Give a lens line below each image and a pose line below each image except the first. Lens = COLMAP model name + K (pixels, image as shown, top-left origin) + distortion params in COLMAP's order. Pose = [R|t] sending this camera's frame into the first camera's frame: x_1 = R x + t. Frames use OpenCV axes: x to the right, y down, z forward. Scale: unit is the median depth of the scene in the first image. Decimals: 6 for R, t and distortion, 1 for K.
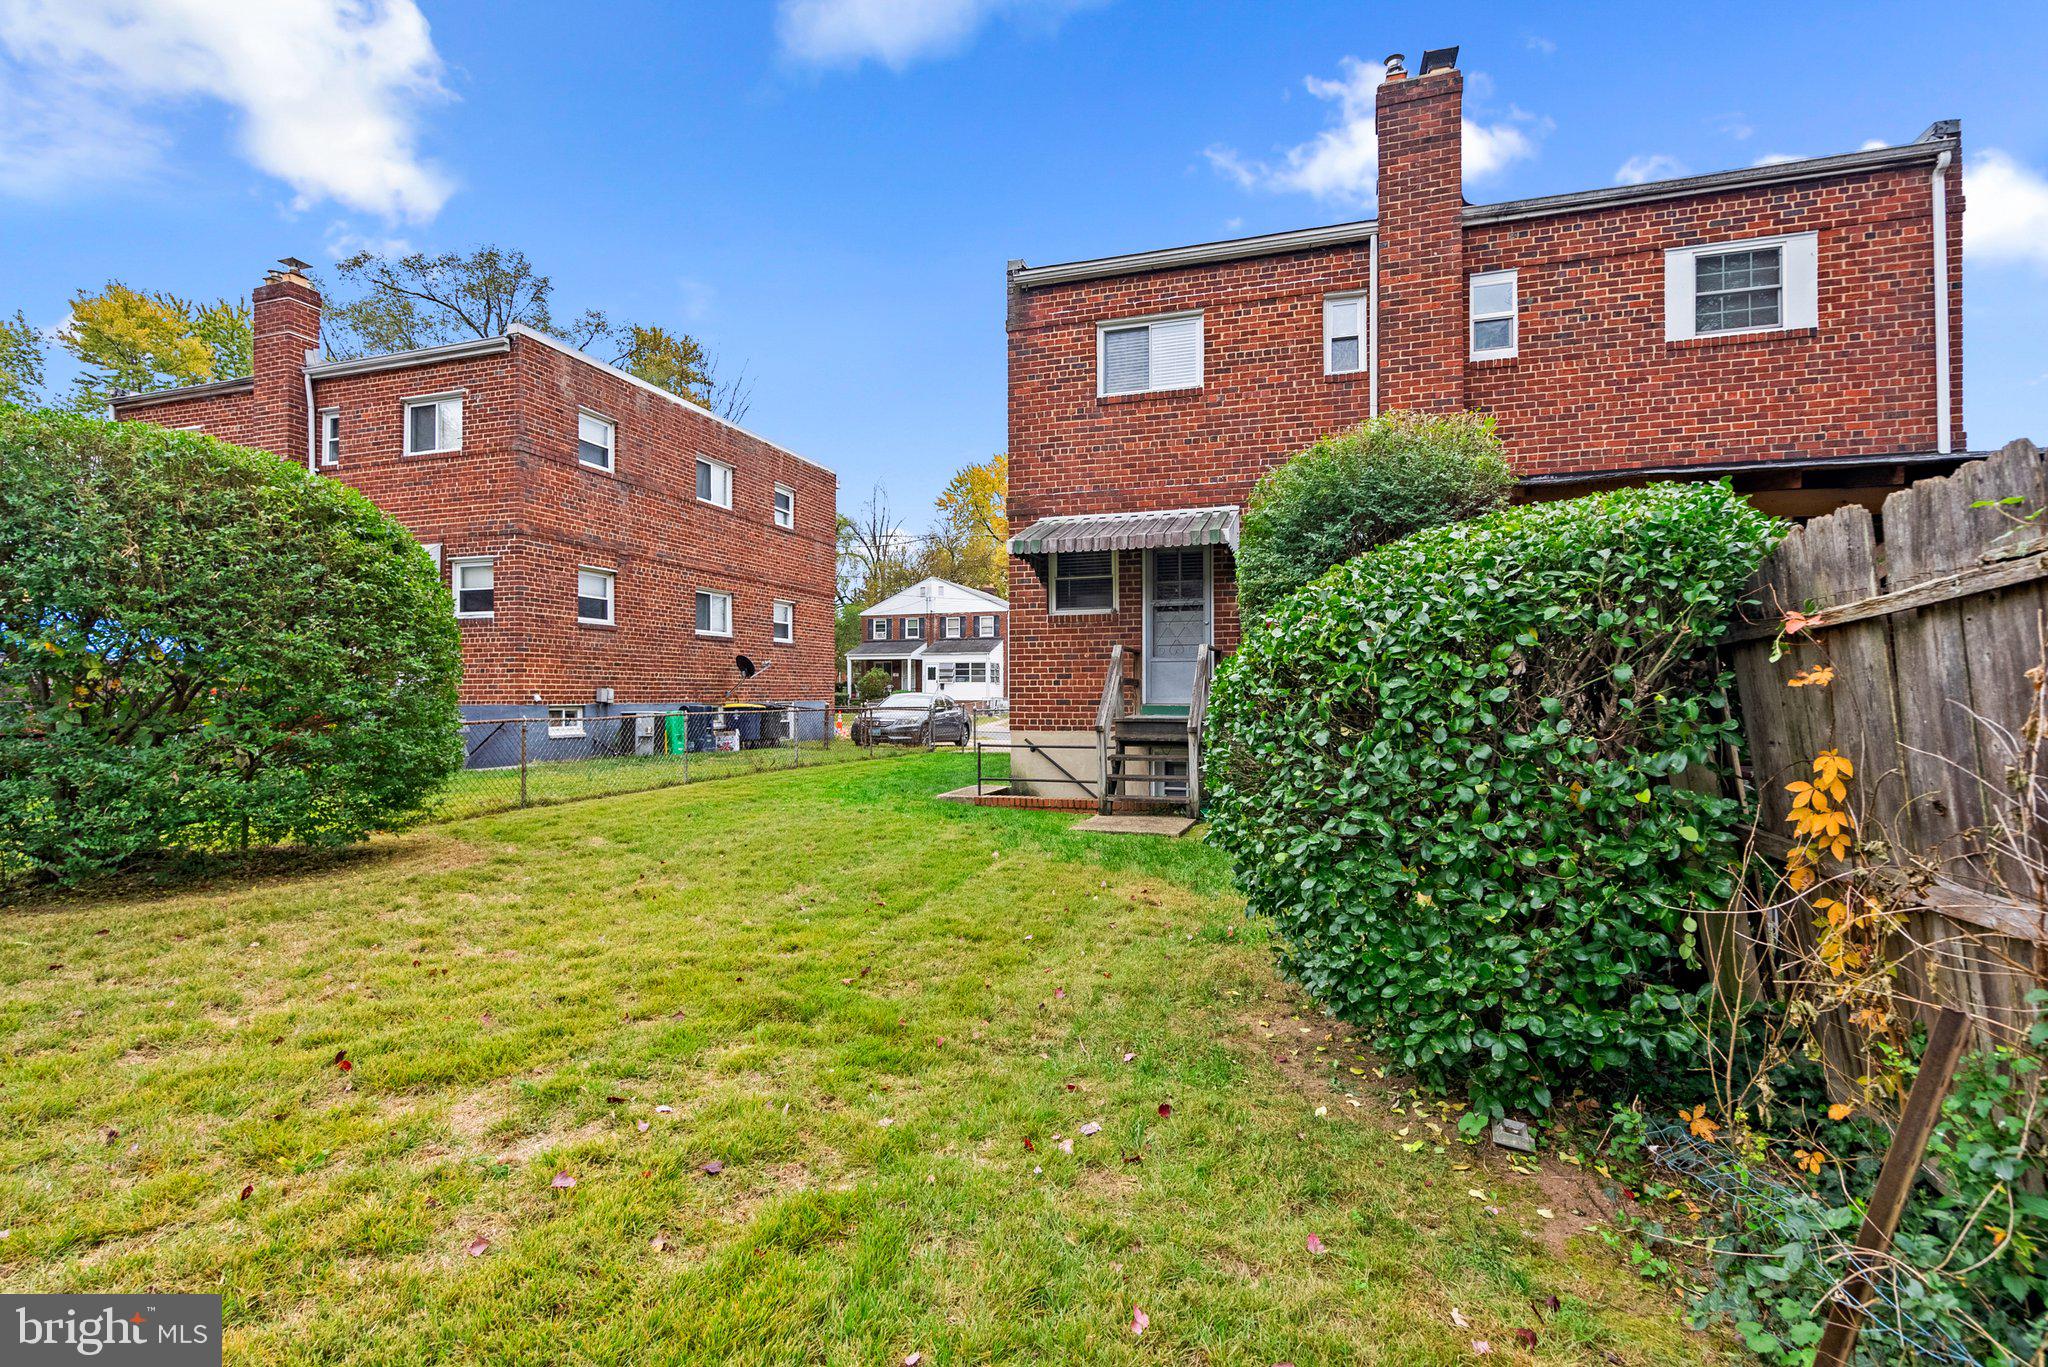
lens RADIAL K [[942.4, 0, 1024.8], [0, 942.4, 687.2], [0, 0, 1]] dist [-0.001904, 0.000785]
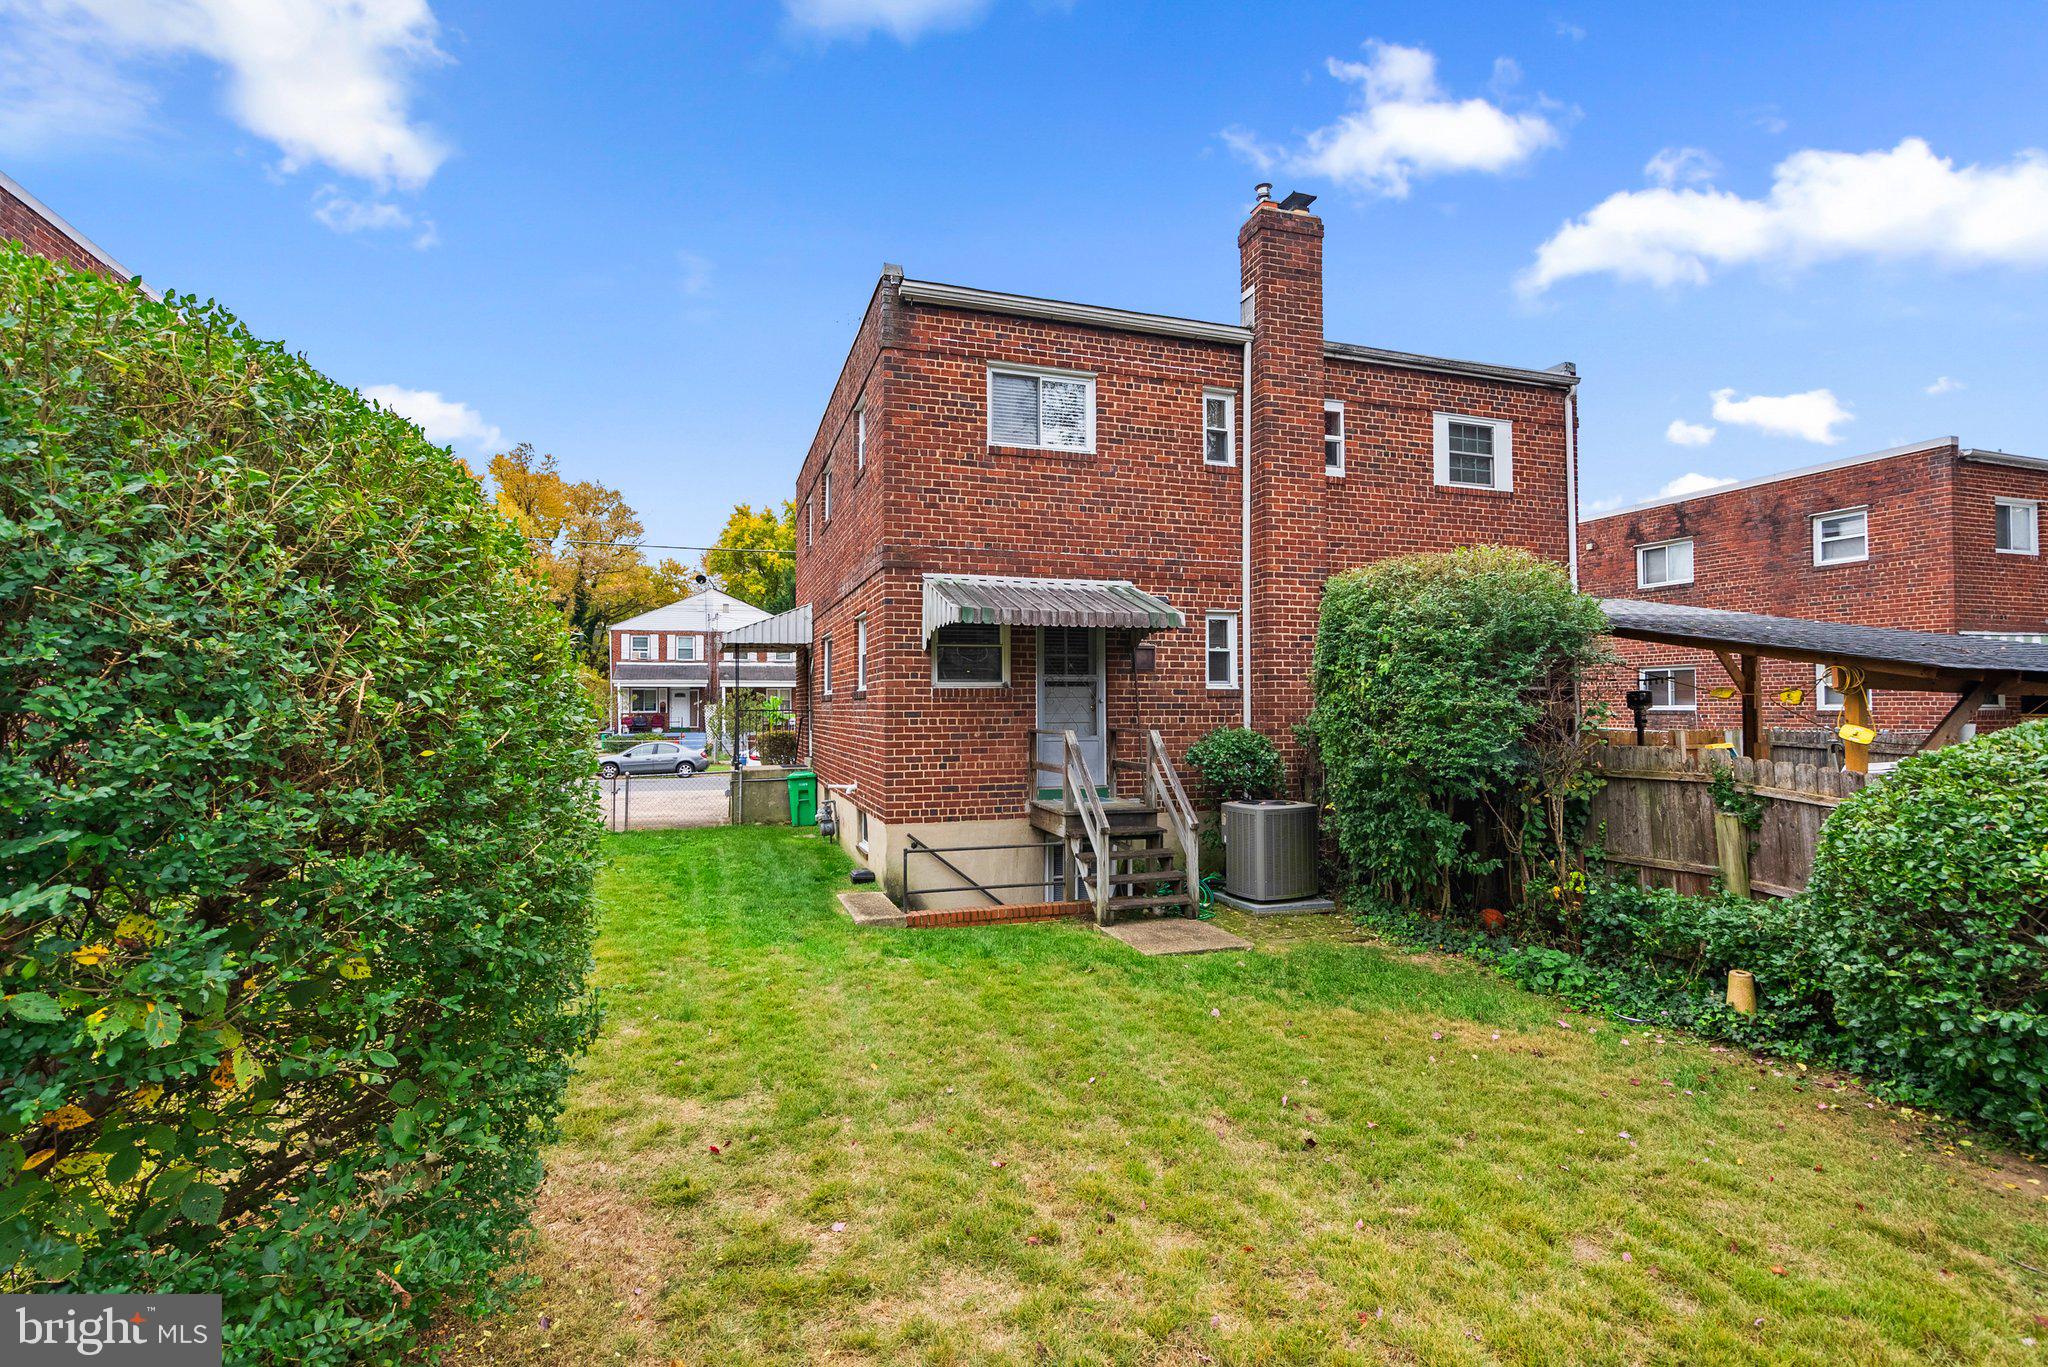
lens RADIAL K [[942.4, 0, 1023.4], [0, 942.4, 681.8], [0, 0, 1]] dist [-0.001904, 0.000785]
pose [[0.805922, 0.015880, 0.591809, -0.435933], [0.000388, 0.999626, -0.027350, -0.062042], [-0.592022, 0.022272, 0.805614, 0.280850]]
